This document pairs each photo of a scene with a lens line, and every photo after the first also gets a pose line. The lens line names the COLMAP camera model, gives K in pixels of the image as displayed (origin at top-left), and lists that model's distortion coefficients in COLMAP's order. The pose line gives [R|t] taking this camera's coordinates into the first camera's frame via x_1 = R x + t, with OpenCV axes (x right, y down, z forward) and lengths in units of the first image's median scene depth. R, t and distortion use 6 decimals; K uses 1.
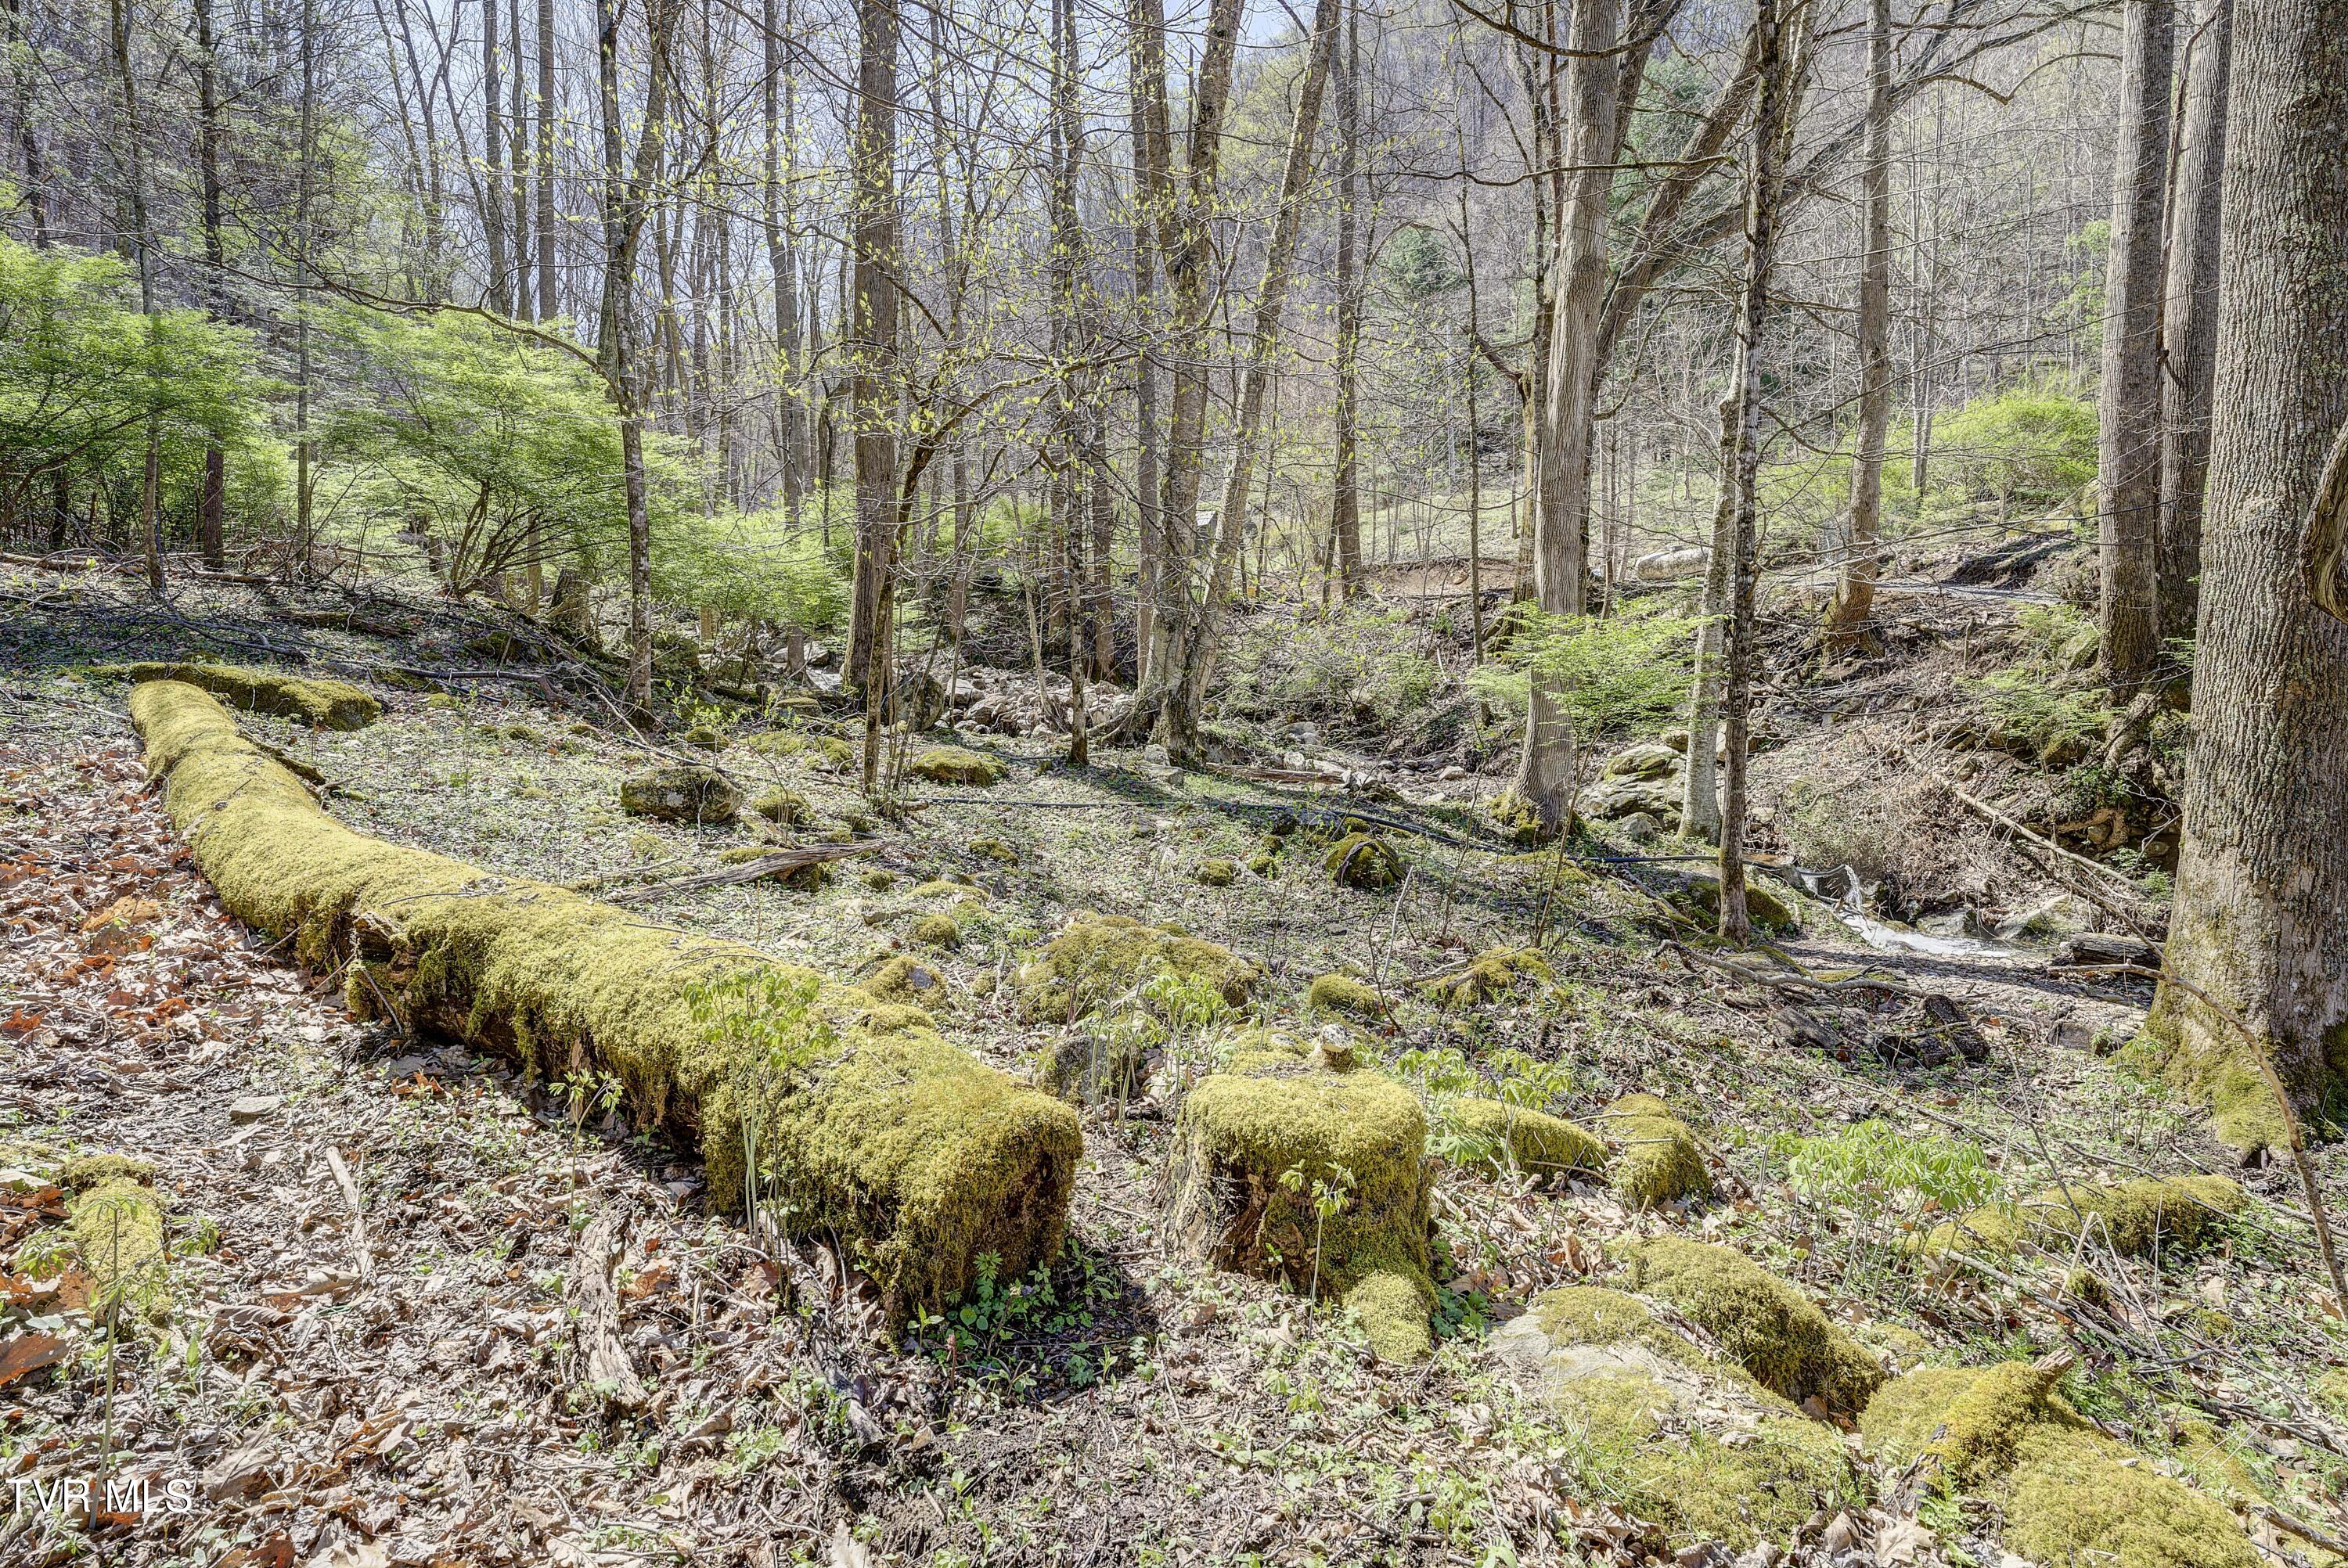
lens RADIAL K [[1212.8, 0, 1176.2], [0, 1212.8, 784.0], [0, 0, 1]] dist [0.000416, -0.002039]
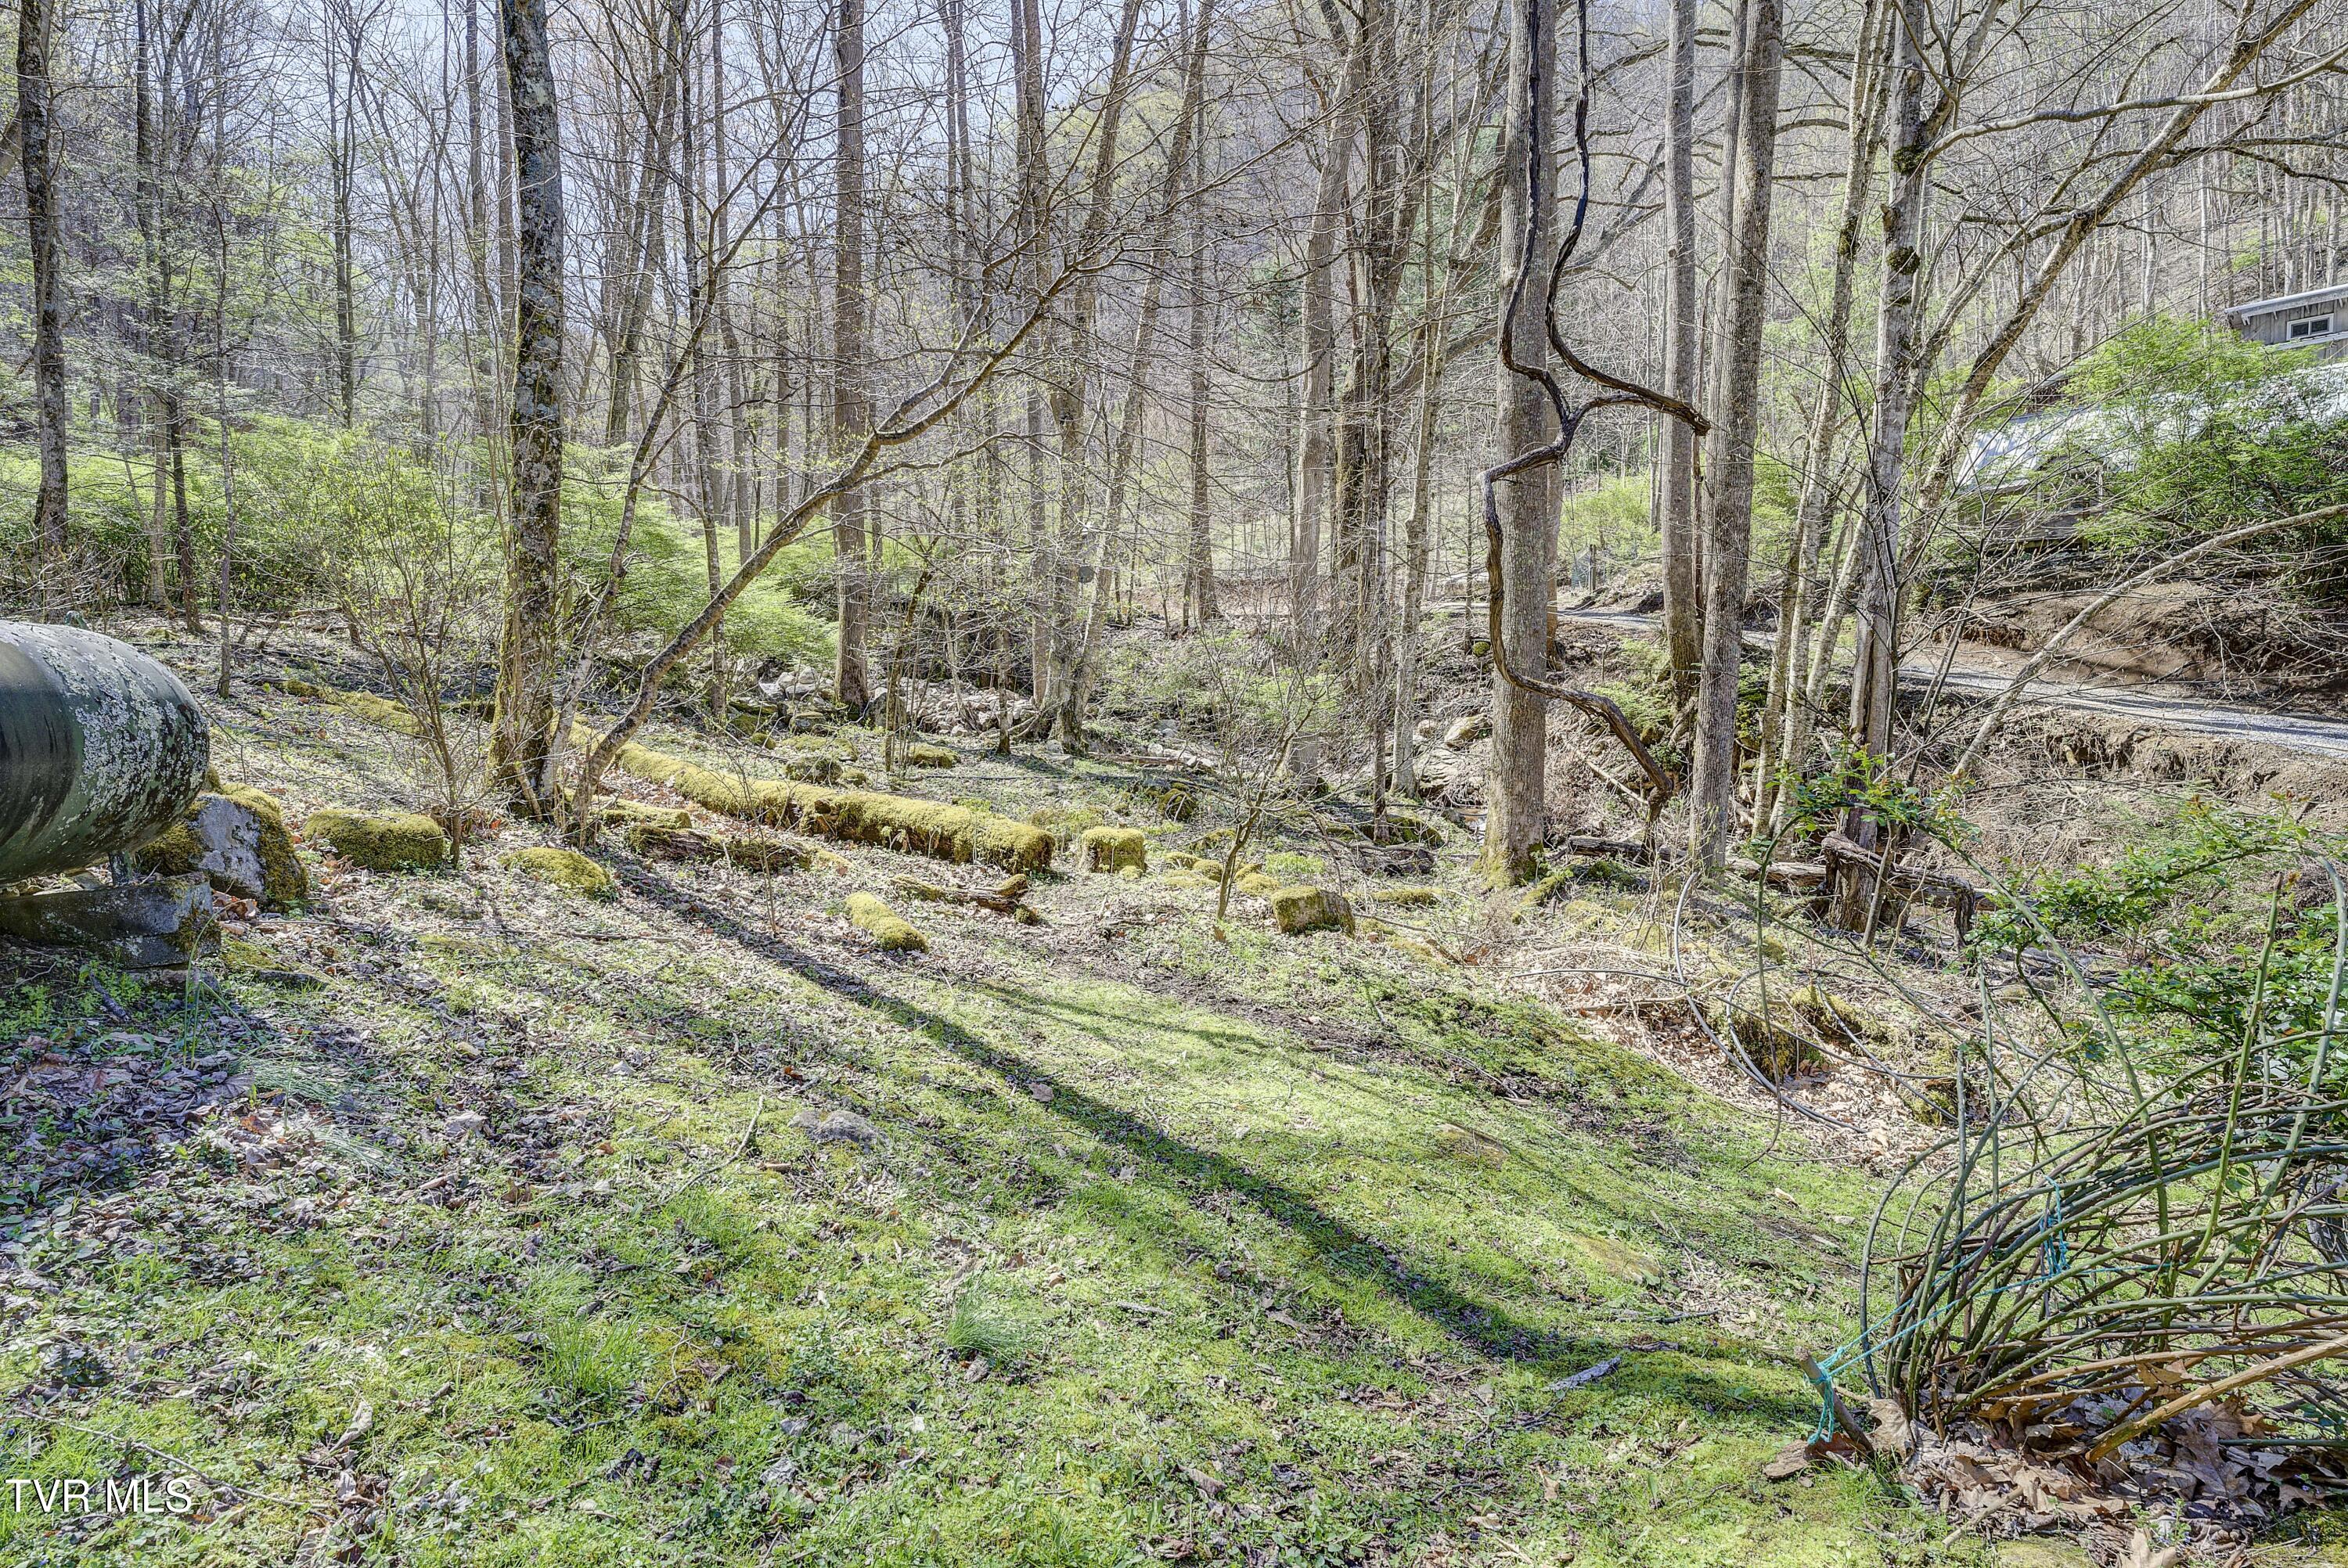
lens RADIAL K [[1203.3, 0, 1189.9], [0, 1203.3, 768.9], [0, 0, 1]] dist [-0.001457, 0.001571]
pose [[0.994142, -0.017677, 0.106630, -0.008517], [0.018368, 0.999816, -0.005502, 0.013174], [-0.106513, 0.007428, 0.994284, -0.444648]]
